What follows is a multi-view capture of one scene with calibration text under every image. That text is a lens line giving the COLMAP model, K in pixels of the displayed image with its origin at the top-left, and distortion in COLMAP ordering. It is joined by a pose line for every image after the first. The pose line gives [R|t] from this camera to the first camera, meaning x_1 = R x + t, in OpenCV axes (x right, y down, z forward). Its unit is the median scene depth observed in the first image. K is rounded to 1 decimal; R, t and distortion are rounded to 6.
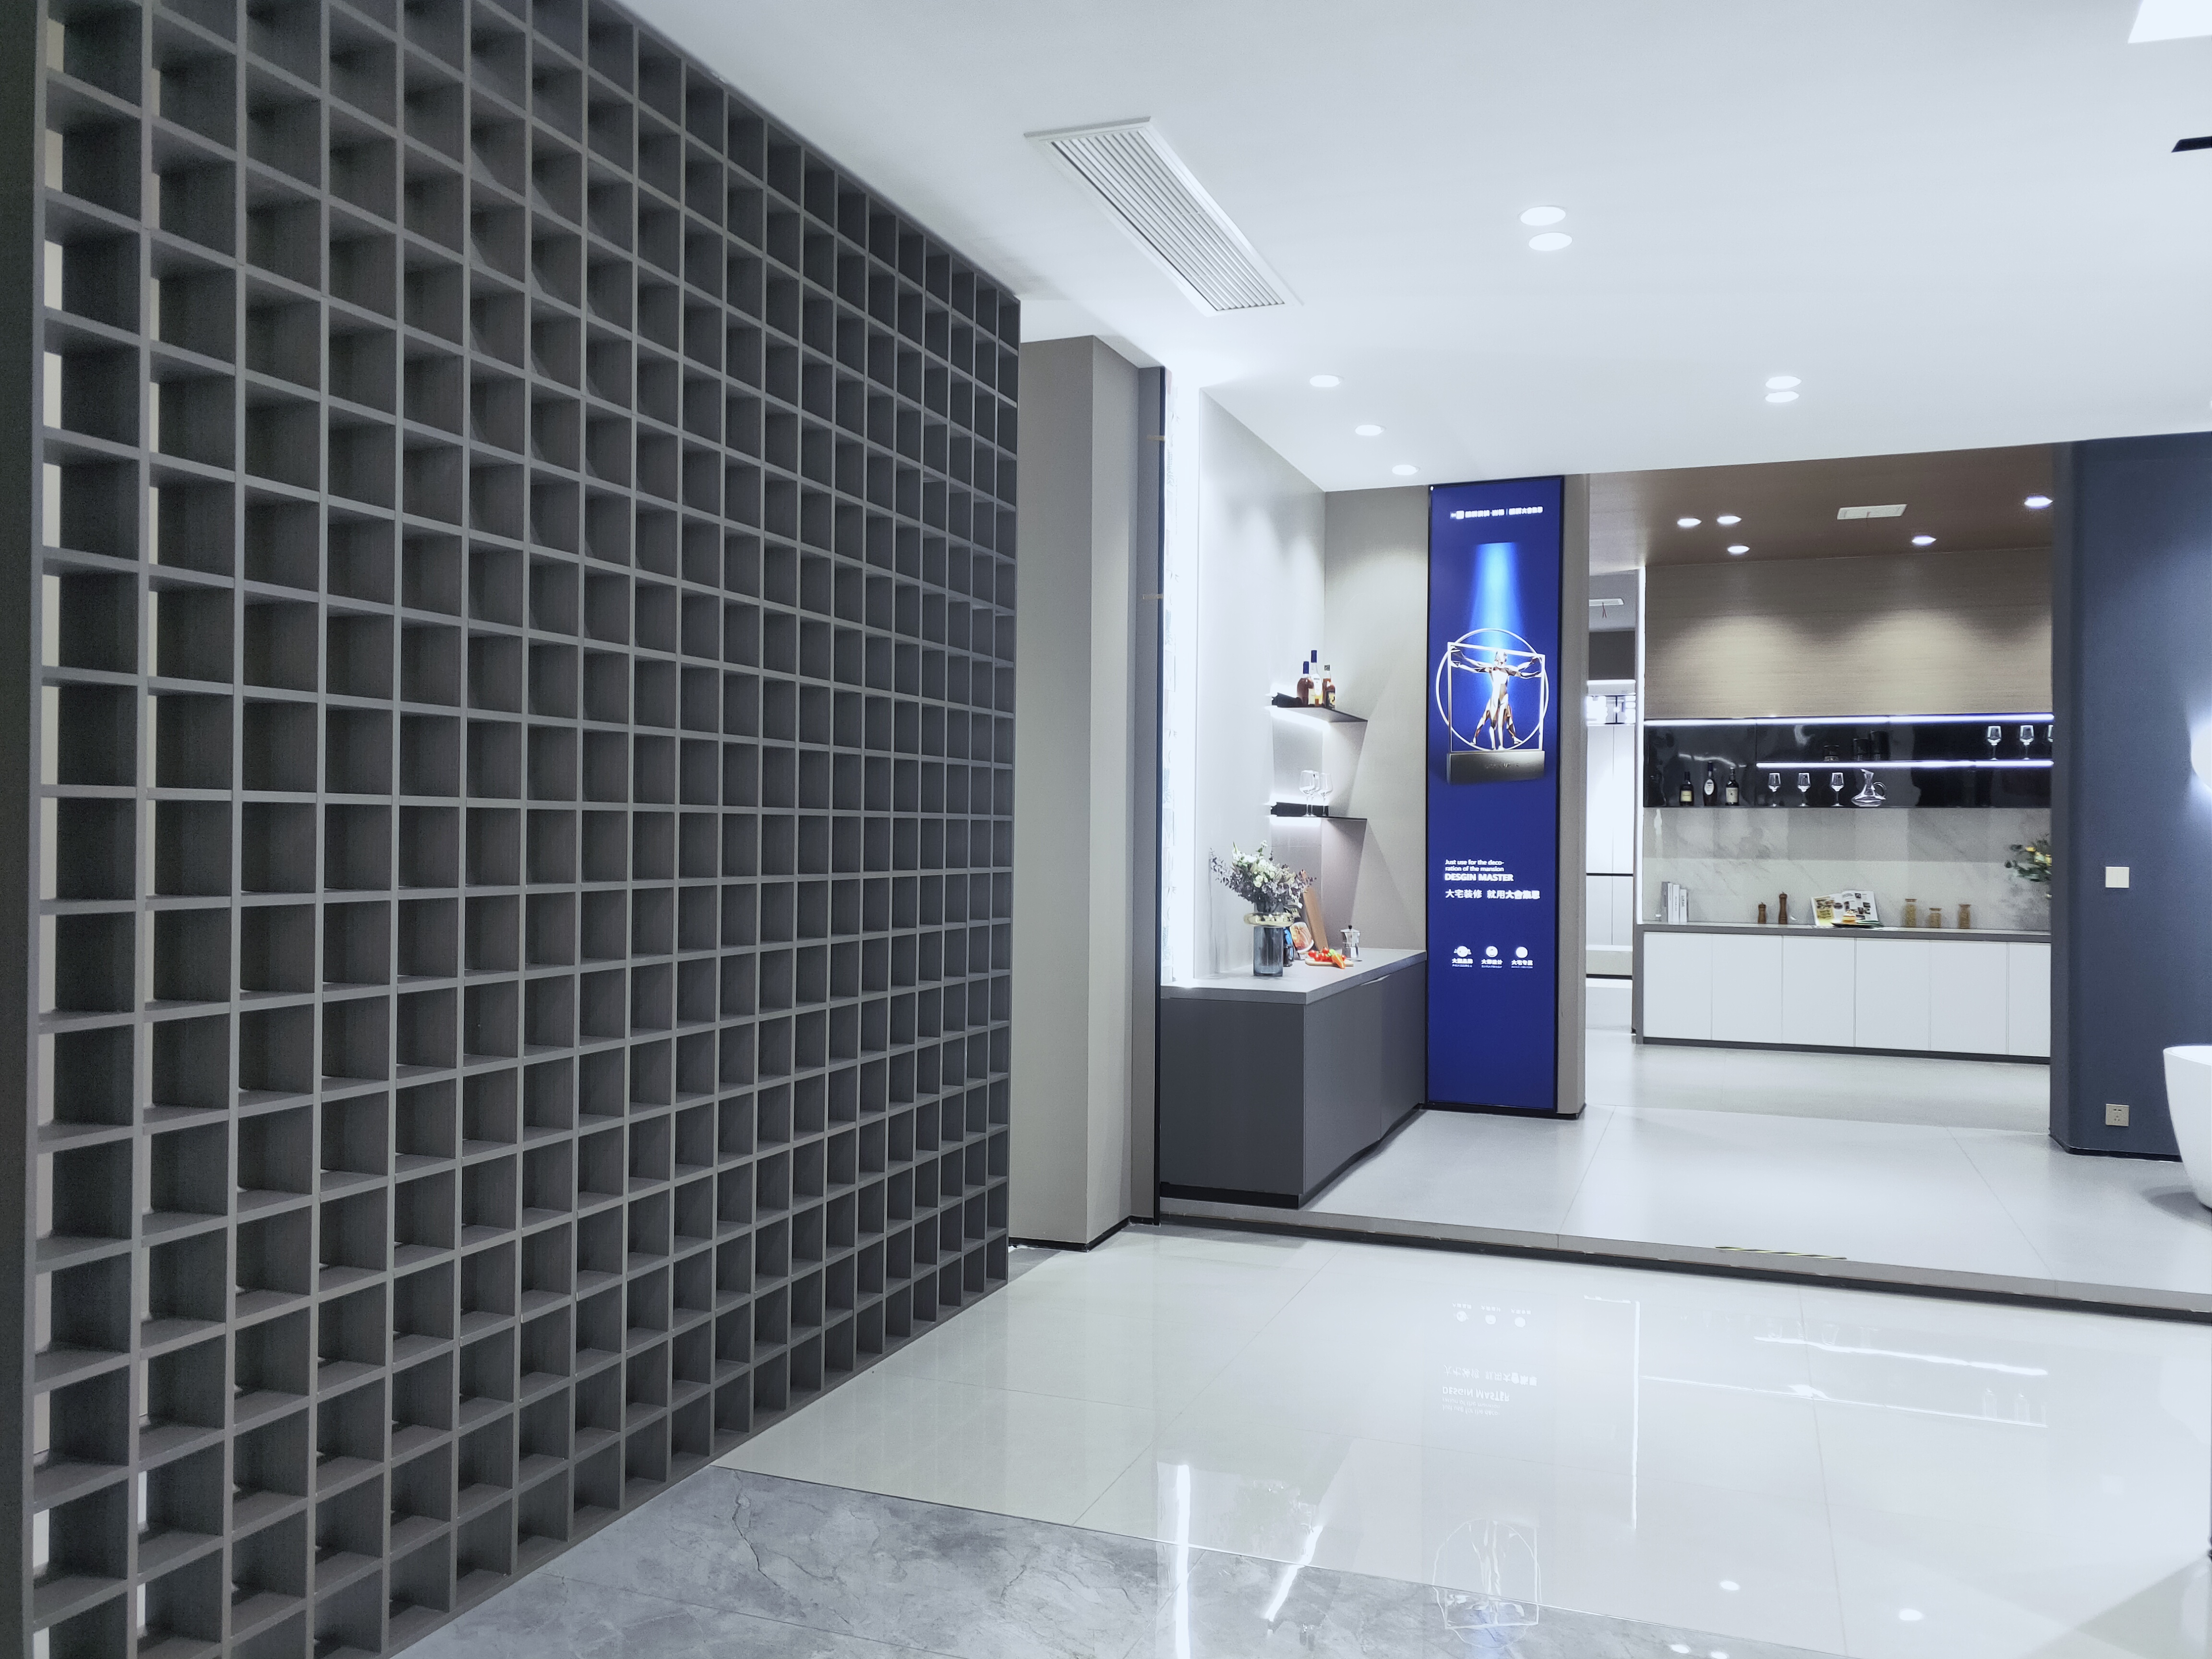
lens RADIAL K [[1684.6, 0, 1106.0], [0, 1684.6, 829.5], [0, 0, 1]] dist [-0.002400, -0.001081]
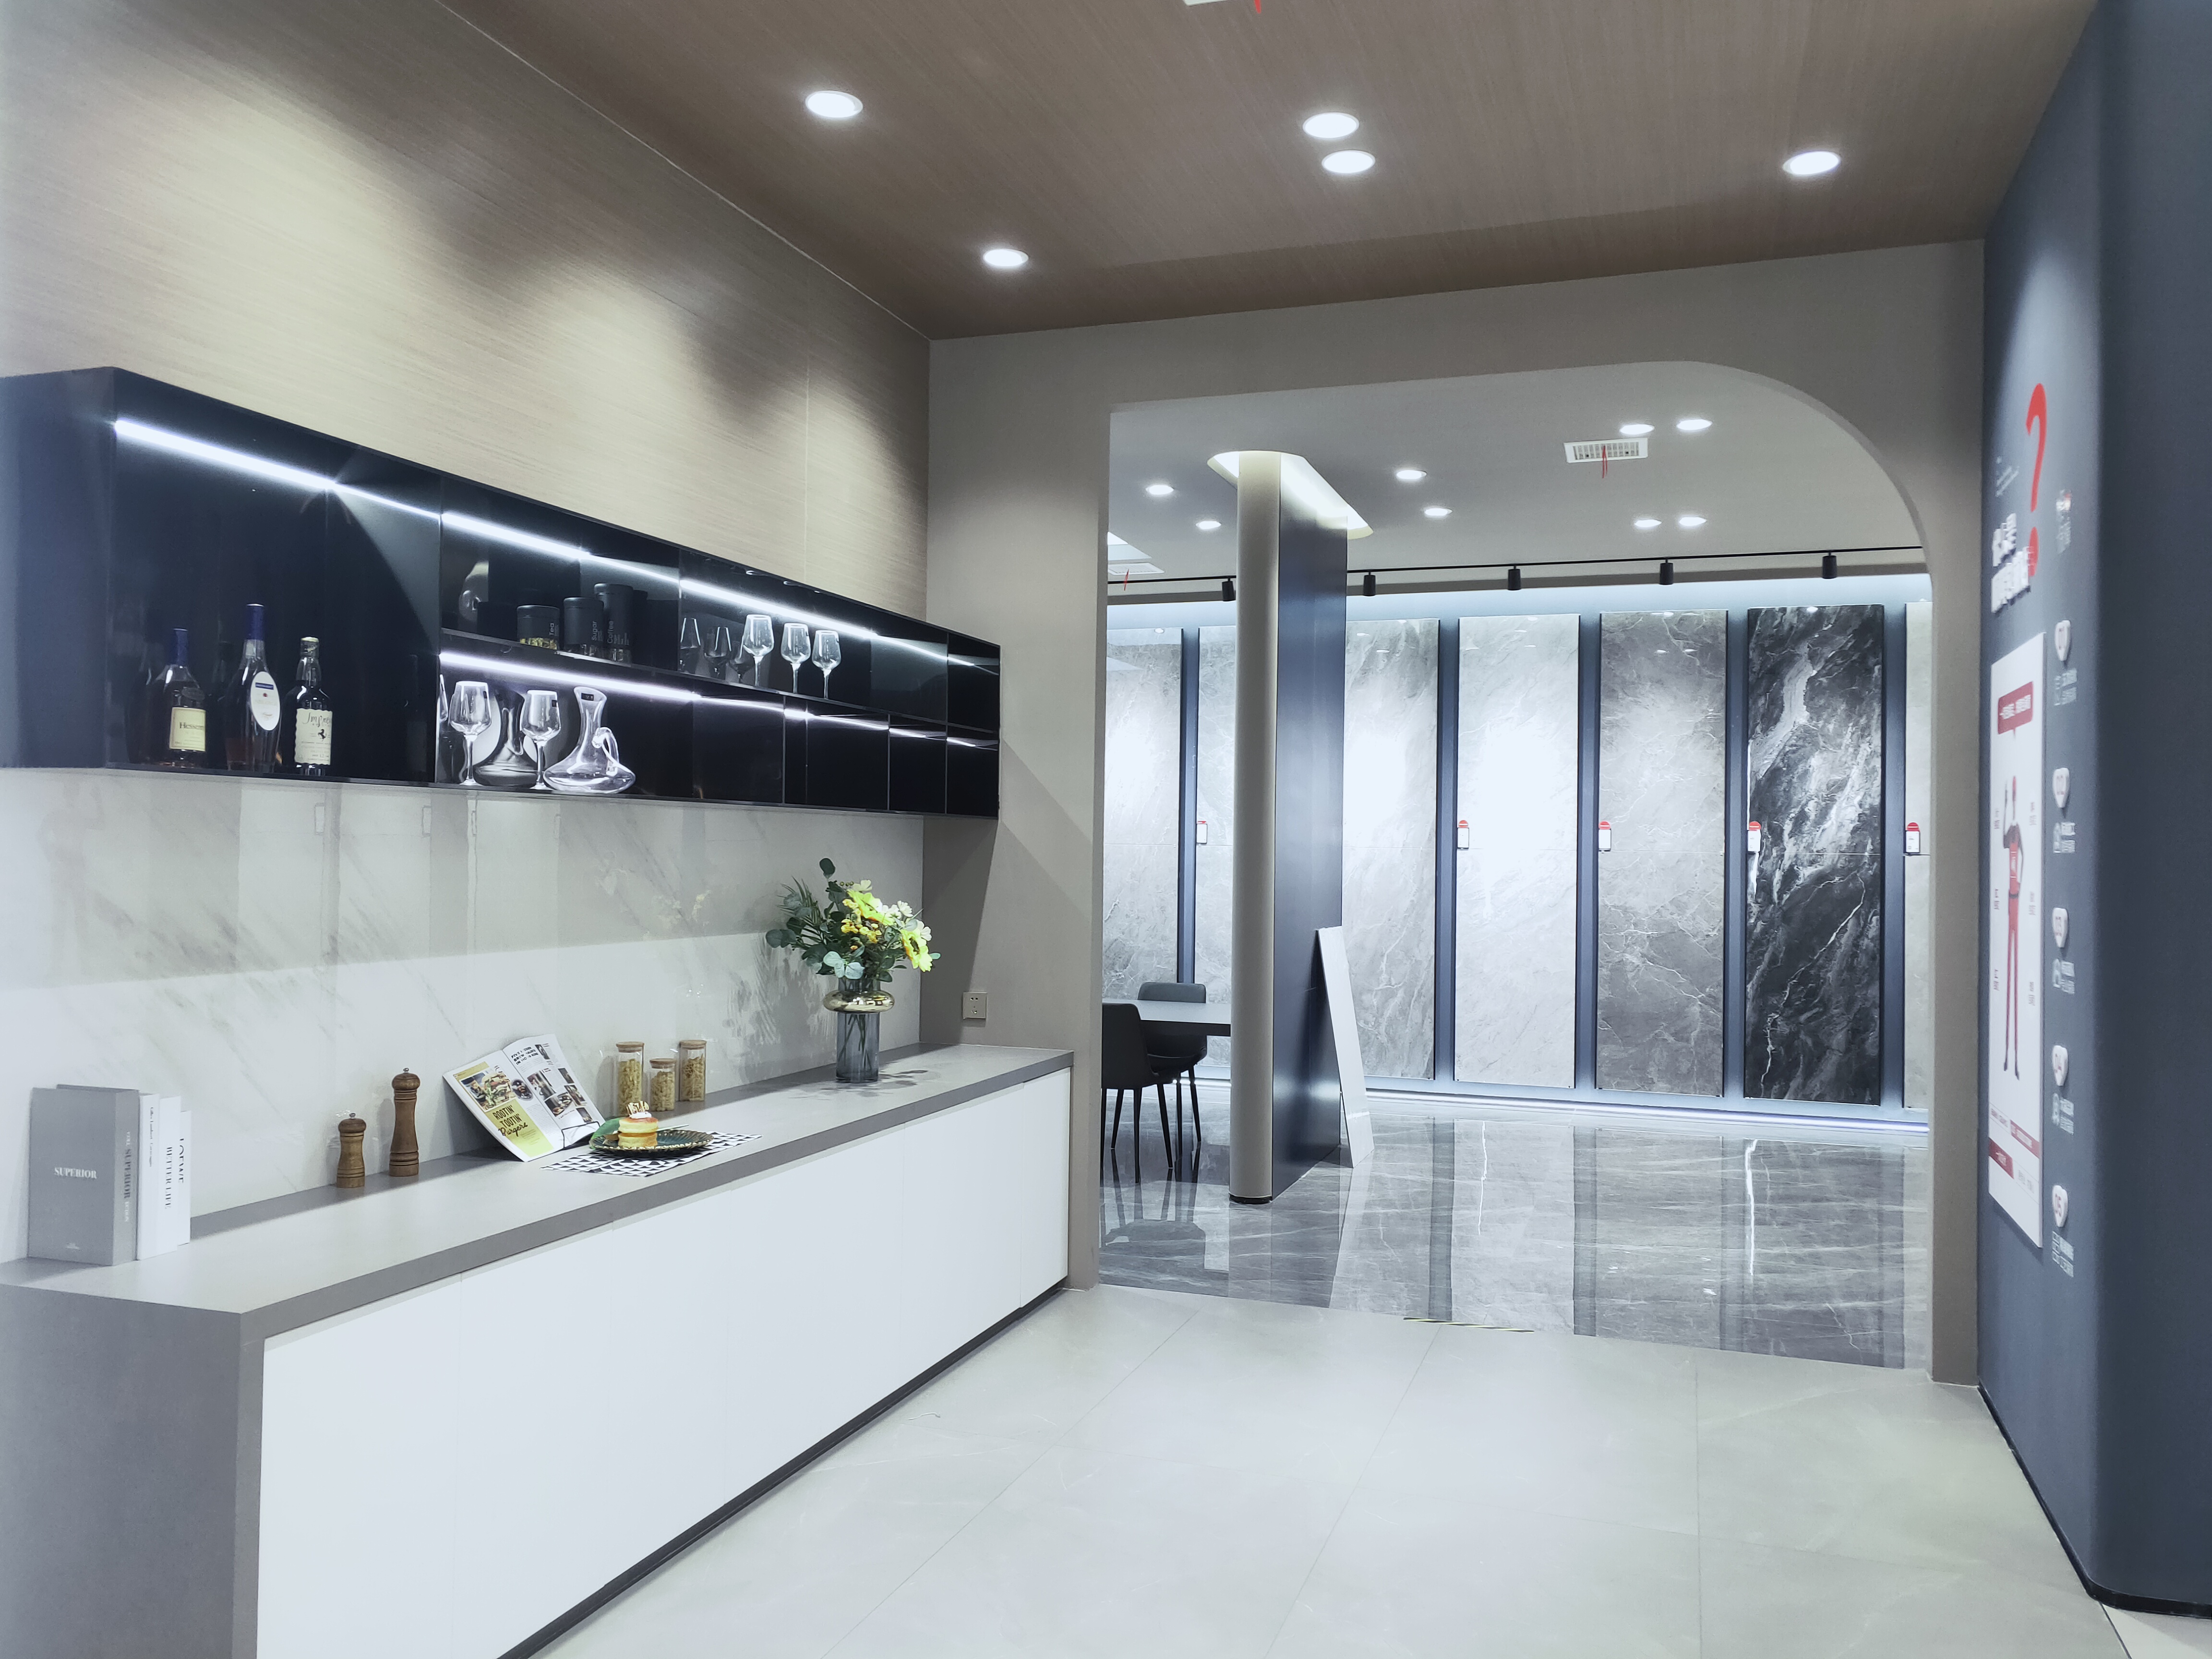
lens RADIAL K [[1684.6, 0, 1106.0], [0, 1684.6, 829.5], [0, 0, 1]] dist [-0.002400, -0.001081]
pose [[-0.026952, 0.006875, 0.999613, 0.096134], [-0.013817, 0.999878, -0.007249, -0.005258], [-0.999541, -0.014007, -0.026854, 0.882900]]
